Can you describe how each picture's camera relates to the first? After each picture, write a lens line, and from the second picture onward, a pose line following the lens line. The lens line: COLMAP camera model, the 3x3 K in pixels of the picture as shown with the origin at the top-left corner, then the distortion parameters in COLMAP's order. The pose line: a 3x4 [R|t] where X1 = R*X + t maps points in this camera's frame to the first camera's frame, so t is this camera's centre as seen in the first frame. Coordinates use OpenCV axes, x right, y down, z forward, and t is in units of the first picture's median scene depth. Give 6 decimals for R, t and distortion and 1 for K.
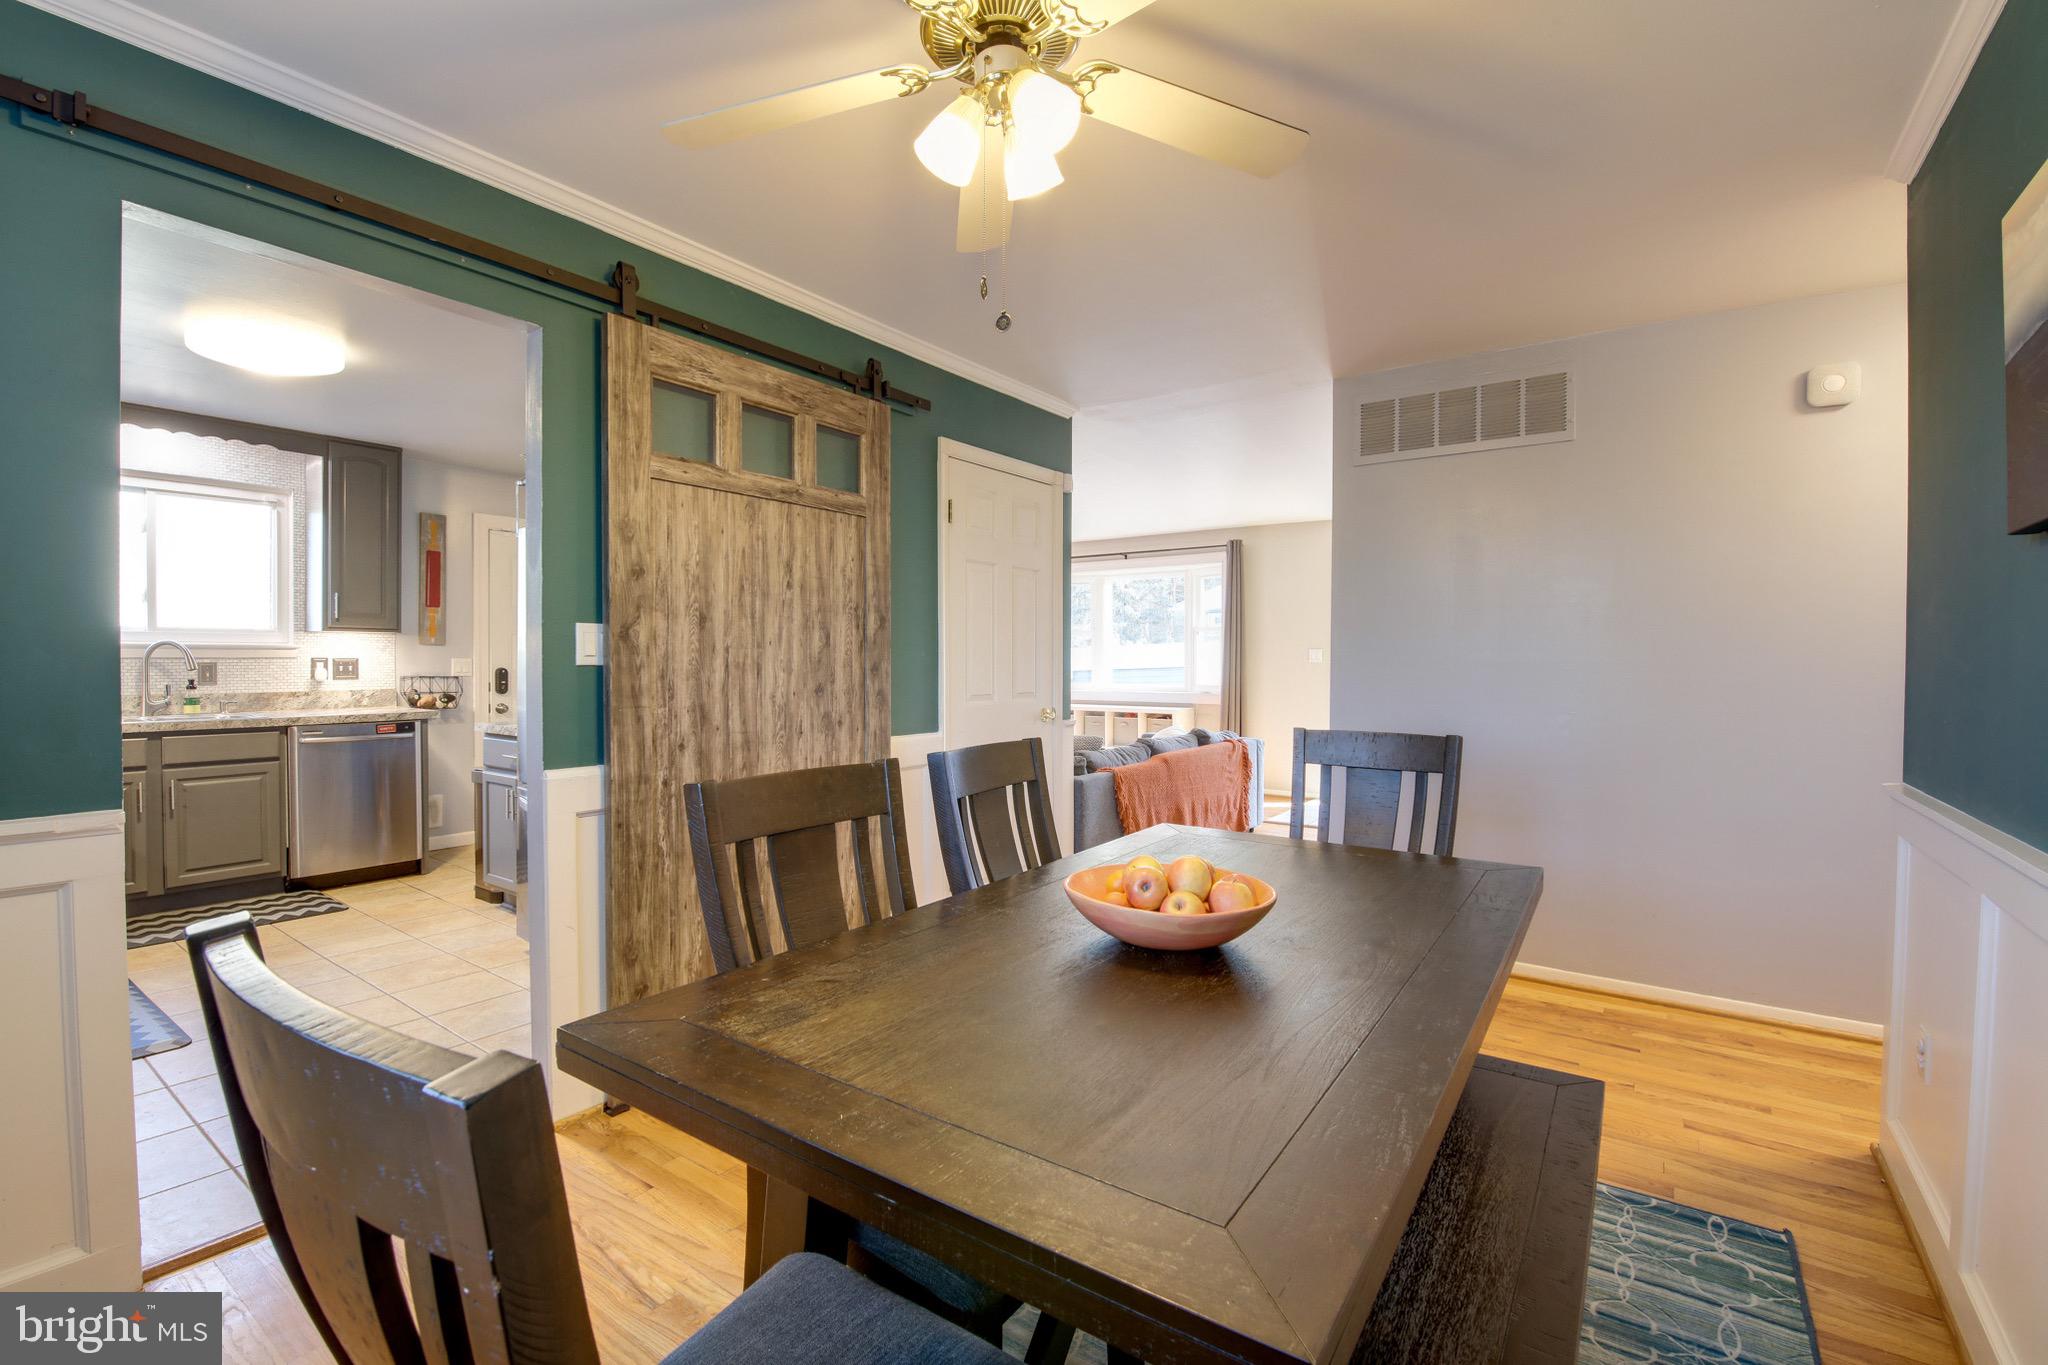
lens RADIAL K [[885.7, 0, 1024.1], [0, 885.7, 676.5], [0, 0, 1]] dist [0.003203, -0.014386]
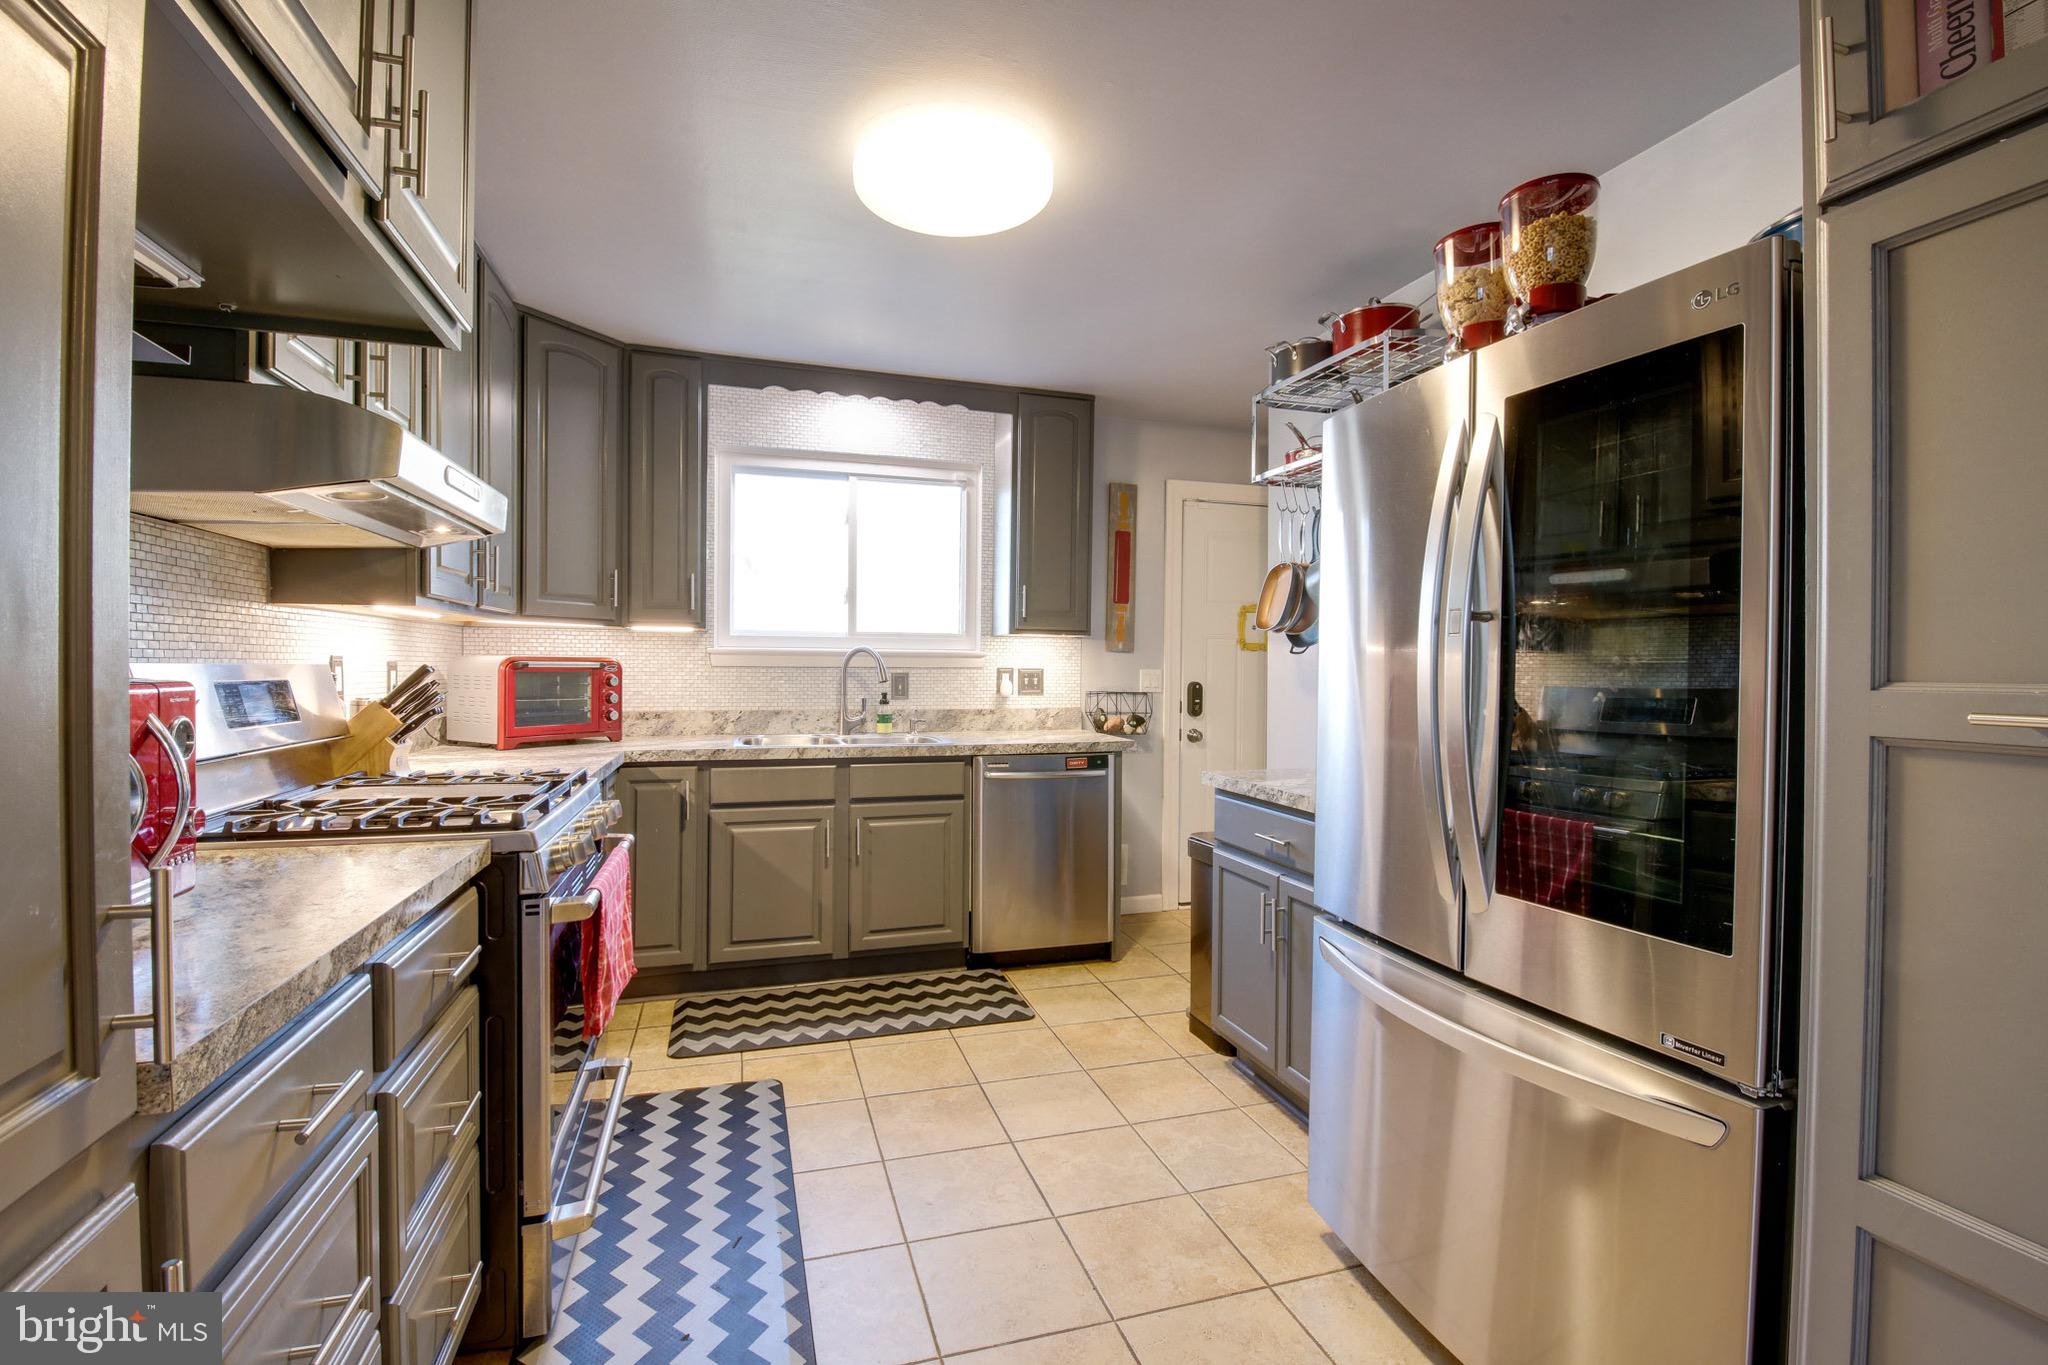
lens RADIAL K [[893.3, 0, 1014.0], [0, 893.3, 675.5], [0, 0, 1]] dist [0.000051, -0.000117]
pose [[0.795043, 0.007097, -0.606512, -0.472520], [-0.016000, 0.999829, -0.009273, -0.010655], [0.606342, 0.017077, 0.795021, 0.565498]]
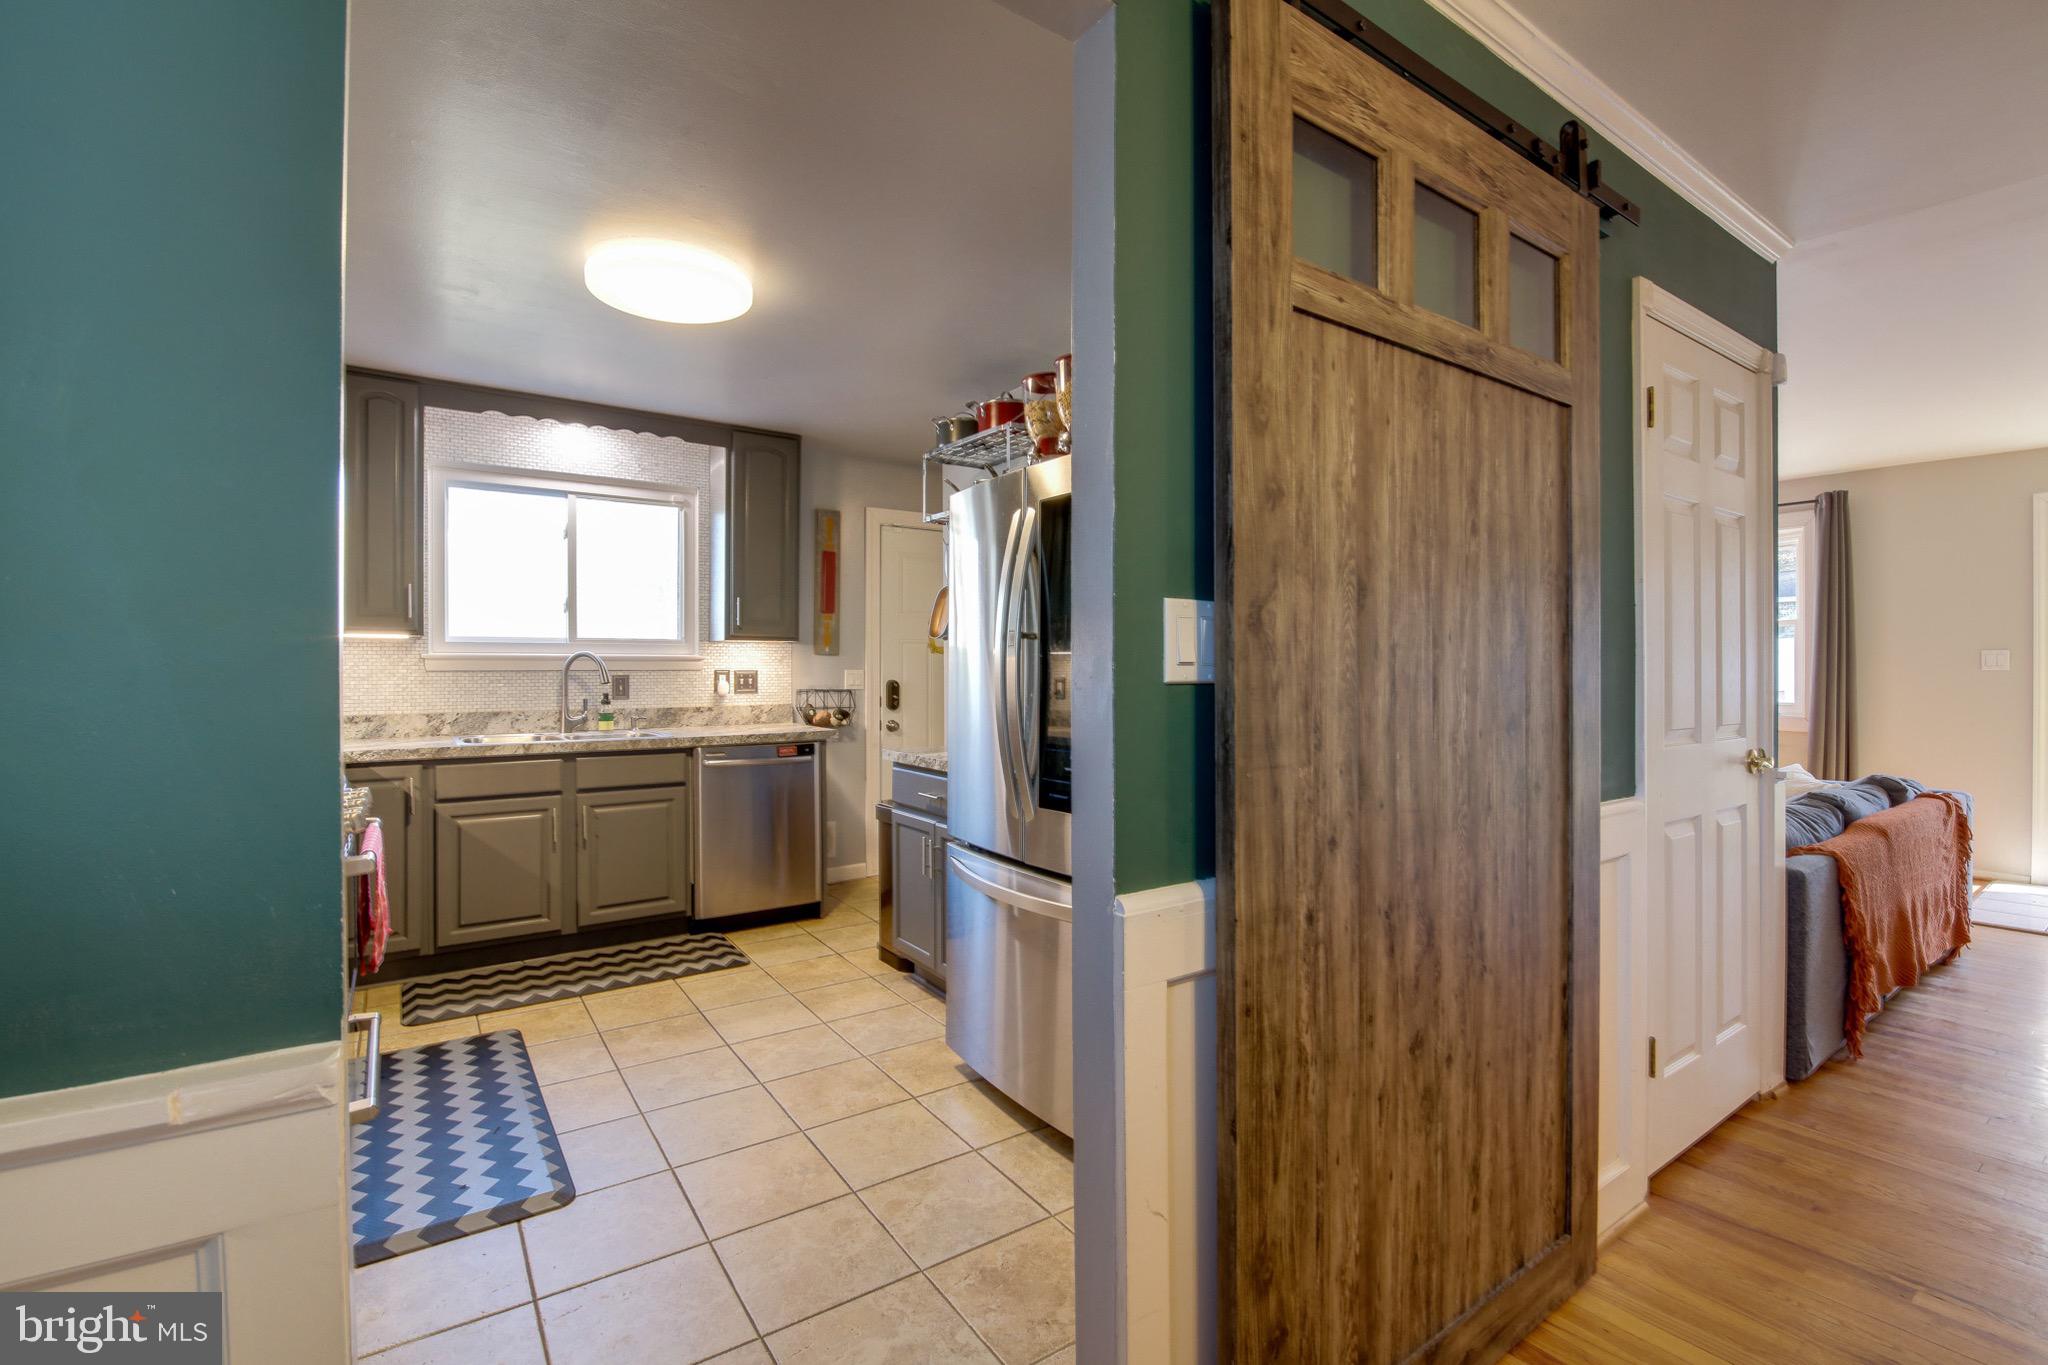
lens RADIAL K [[893.5, 0, 1023.7], [0, 893.5, 675.0], [0, 0, 1]] dist [-0.017127, -0.000303]
pose [[0.941810, -0.002998, -0.336131, -0.313273], [-0.001069, 0.999928, -0.011915, -0.008355], [0.336143, 0.011581, 0.941740, 0.379829]]
